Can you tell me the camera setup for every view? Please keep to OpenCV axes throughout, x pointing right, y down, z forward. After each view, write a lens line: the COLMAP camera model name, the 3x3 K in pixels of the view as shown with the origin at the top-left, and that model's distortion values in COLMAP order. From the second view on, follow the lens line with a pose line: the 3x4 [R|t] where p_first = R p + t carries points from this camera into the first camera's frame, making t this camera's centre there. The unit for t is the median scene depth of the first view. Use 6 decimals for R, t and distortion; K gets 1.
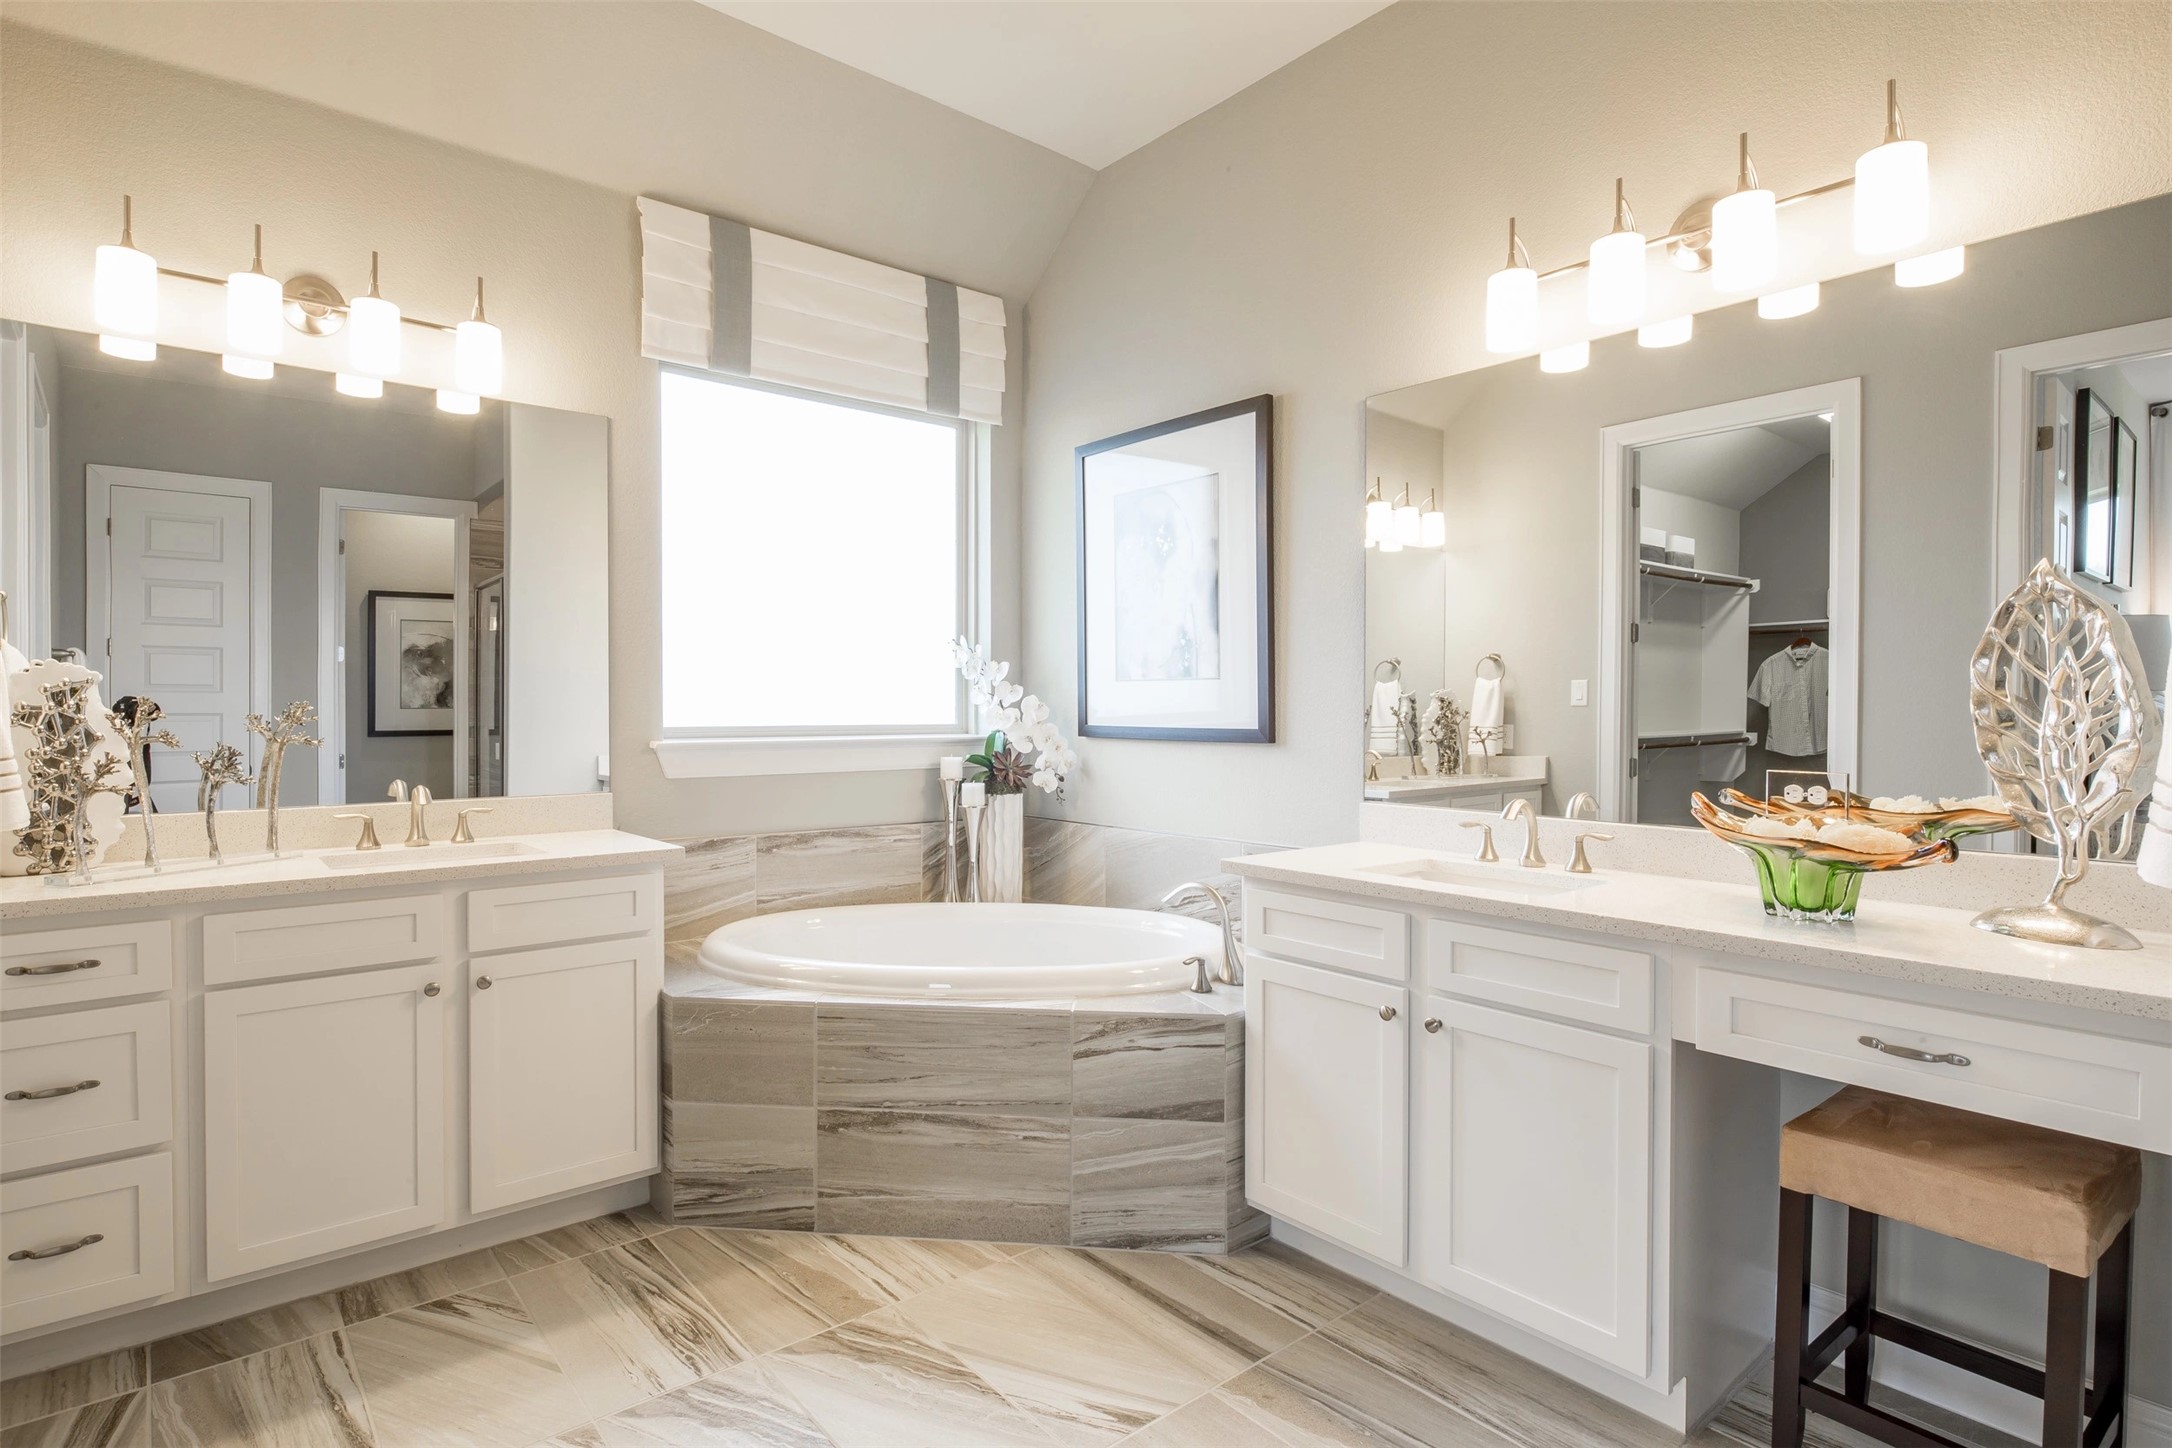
lens RADIAL K [[1064.0, 0, 1073.8], [0, 1064.0, 719.9], [0, 0, 1]] dist [0.003200, -0.006465]
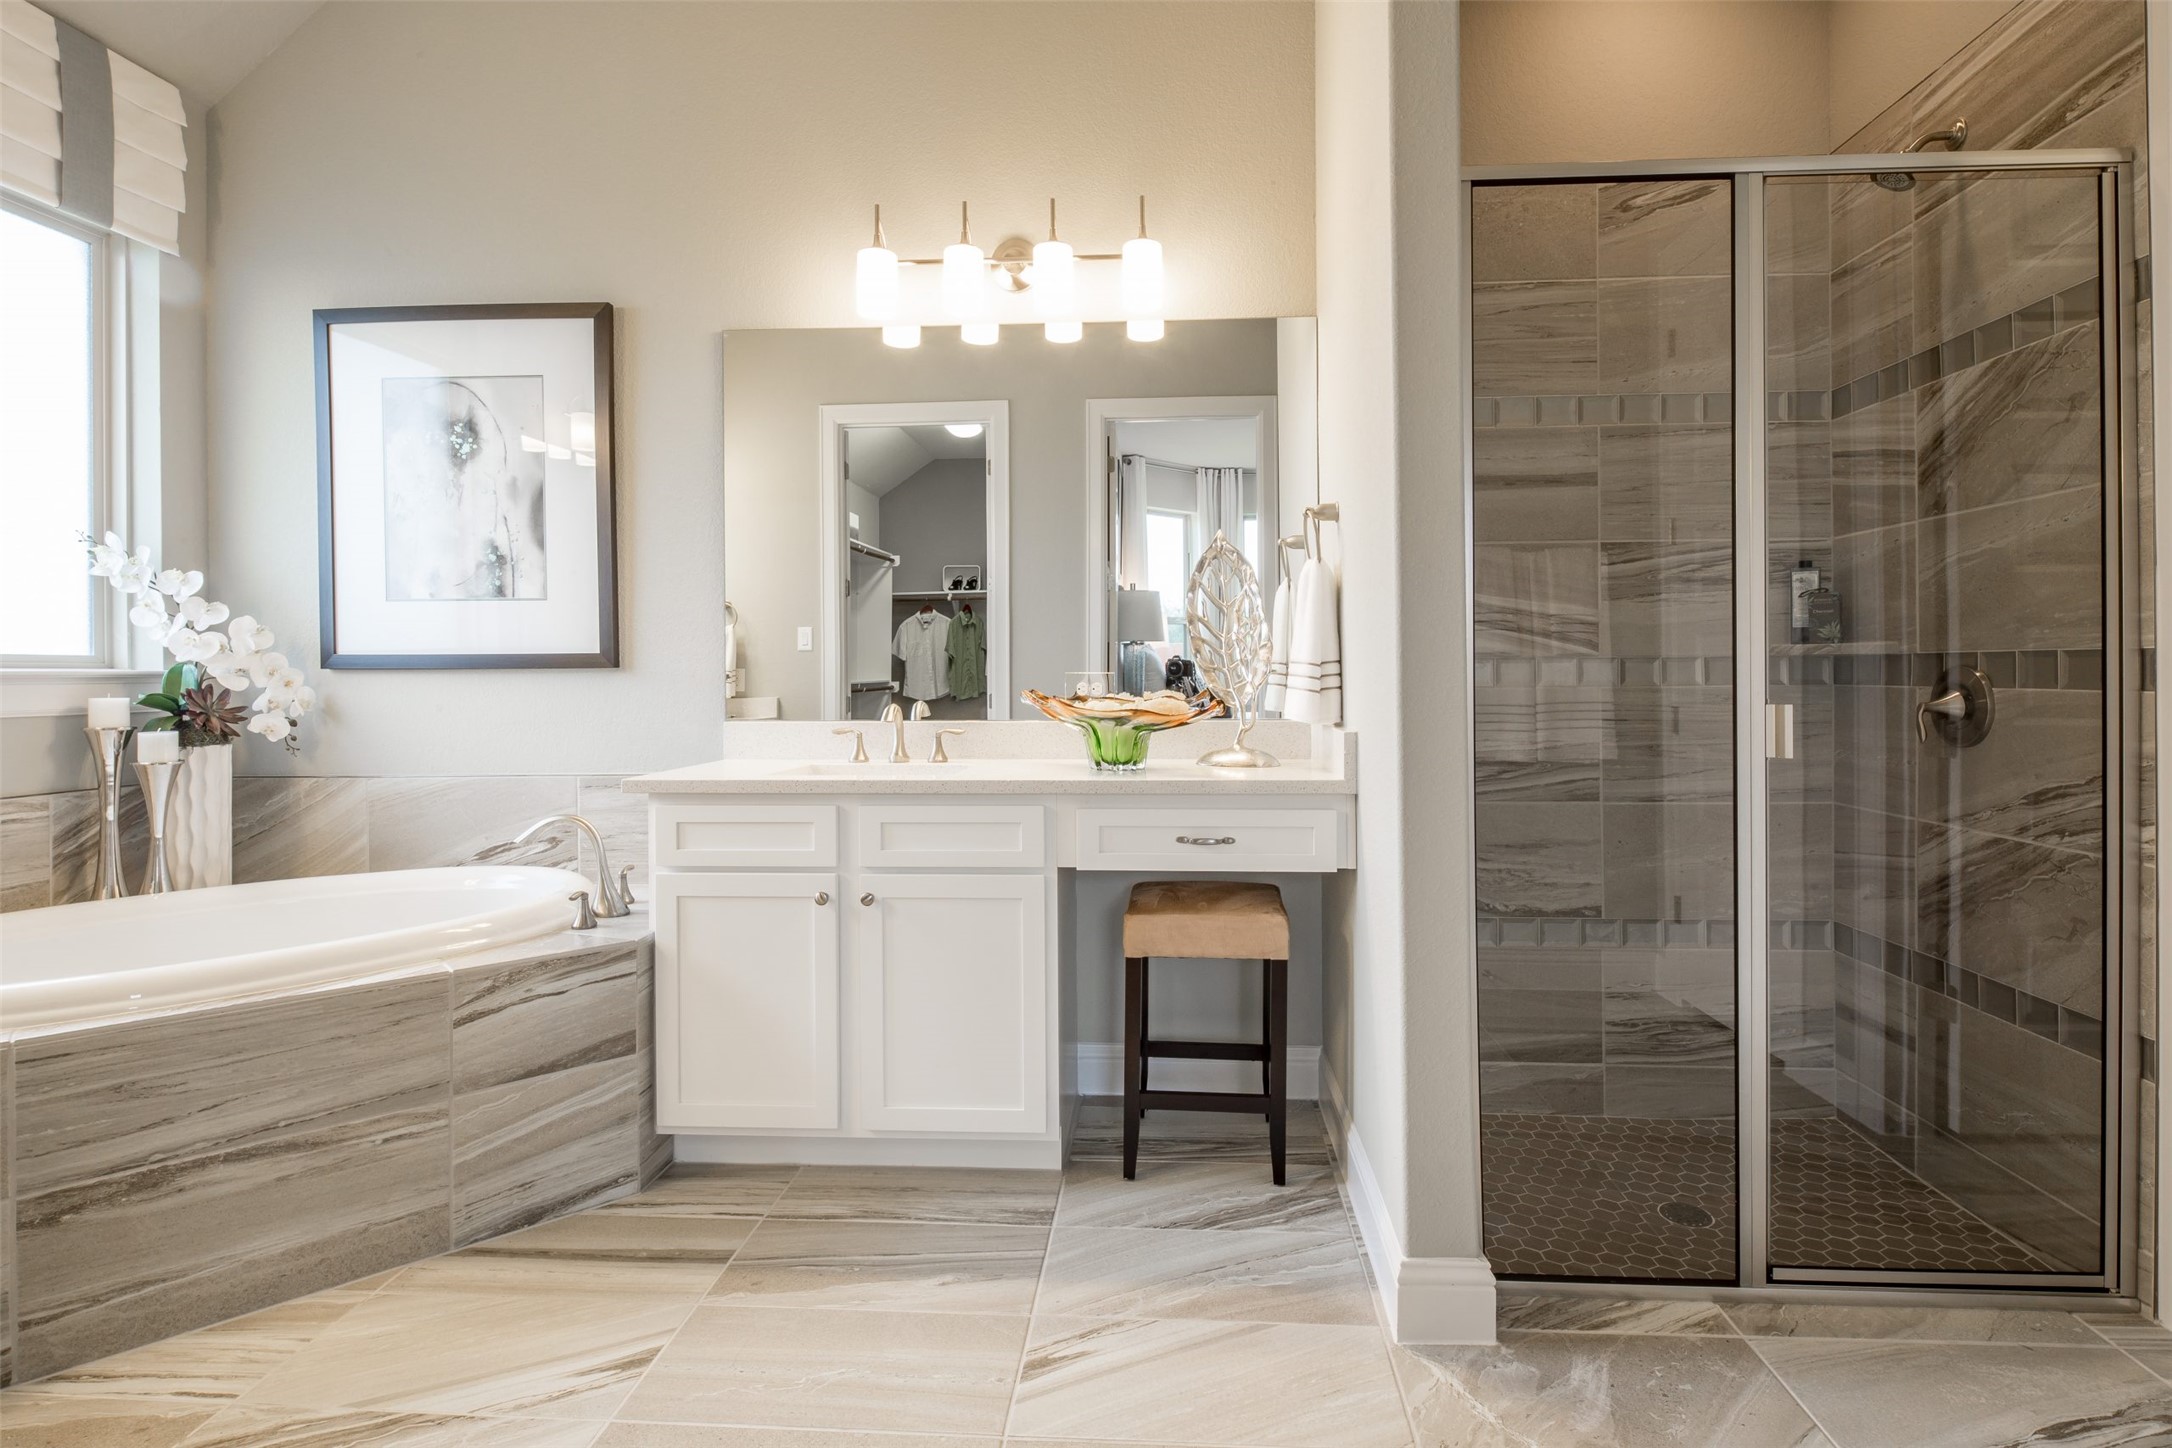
lens RADIAL K [[1043.8, 0, 1093.6], [0, 1043.8, 675.9], [0, 0, 1]] dist [0.000736, -0.005601]
pose [[0.684885, -0.007059, 0.728617, -0.250366], [0.015630, 0.999865, -0.005006, 0.049731], [-0.728484, 0.014817, 0.684903, 0.054709]]
